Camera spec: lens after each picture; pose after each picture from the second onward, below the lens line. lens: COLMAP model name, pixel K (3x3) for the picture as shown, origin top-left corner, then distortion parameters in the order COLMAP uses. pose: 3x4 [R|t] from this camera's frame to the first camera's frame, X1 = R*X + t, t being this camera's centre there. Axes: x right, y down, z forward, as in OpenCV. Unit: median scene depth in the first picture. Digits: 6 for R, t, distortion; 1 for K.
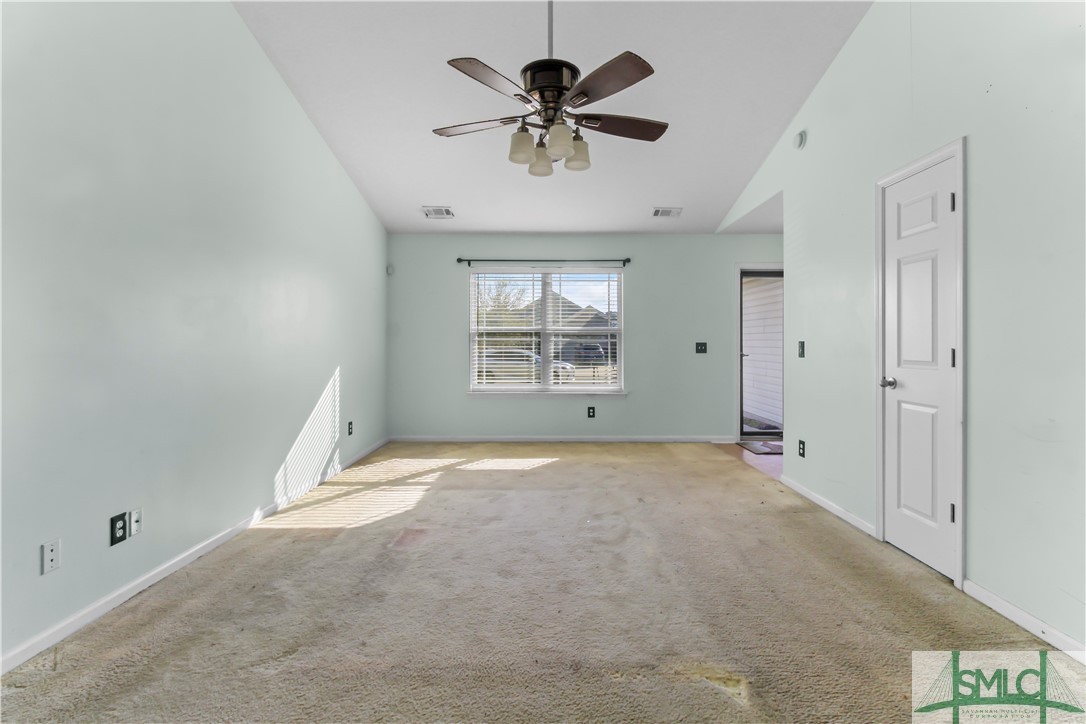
lens RADIAL K [[508.9, 0, 543.8], [0, 508.9, 339.9], [0, 0, 1]] dist [0.016827, -0.013900]
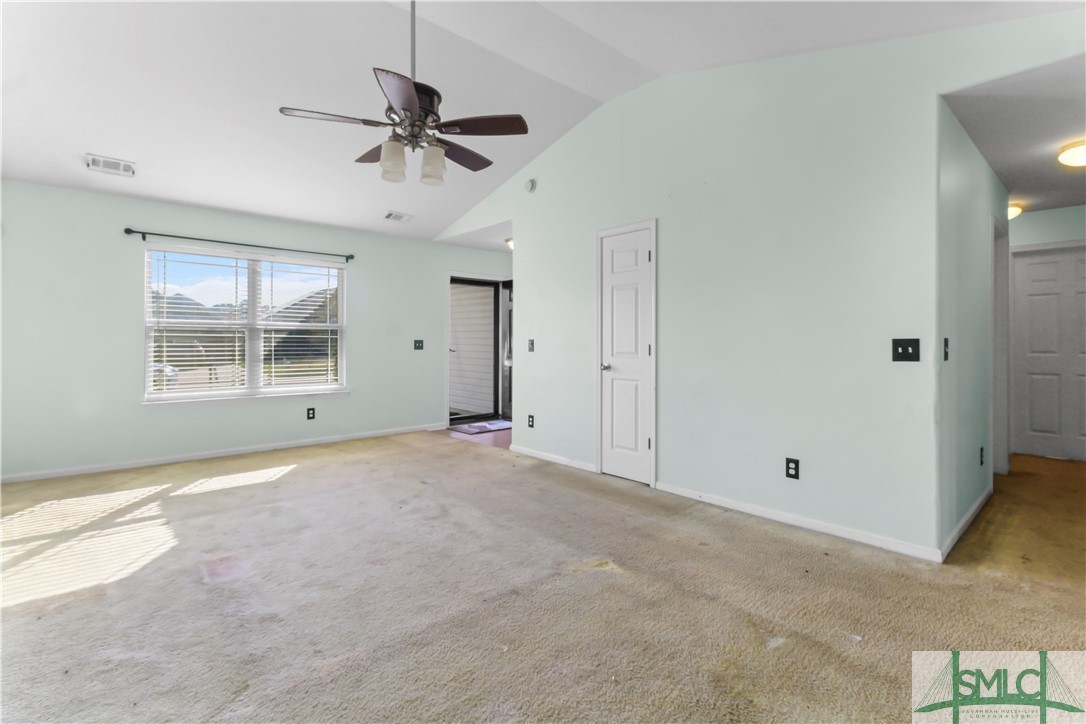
lens RADIAL K [[508.9, 0, 561.3], [0, 508.9, 336.4], [0, 0, 1]] dist [0.016827, -0.013900]
pose [[0.732107, 0.009128, 0.681128, -0.389856], [-0.008020, 0.999956, -0.004781, 0.000446], [-0.681142, -0.001962, 0.732148, -0.010707]]
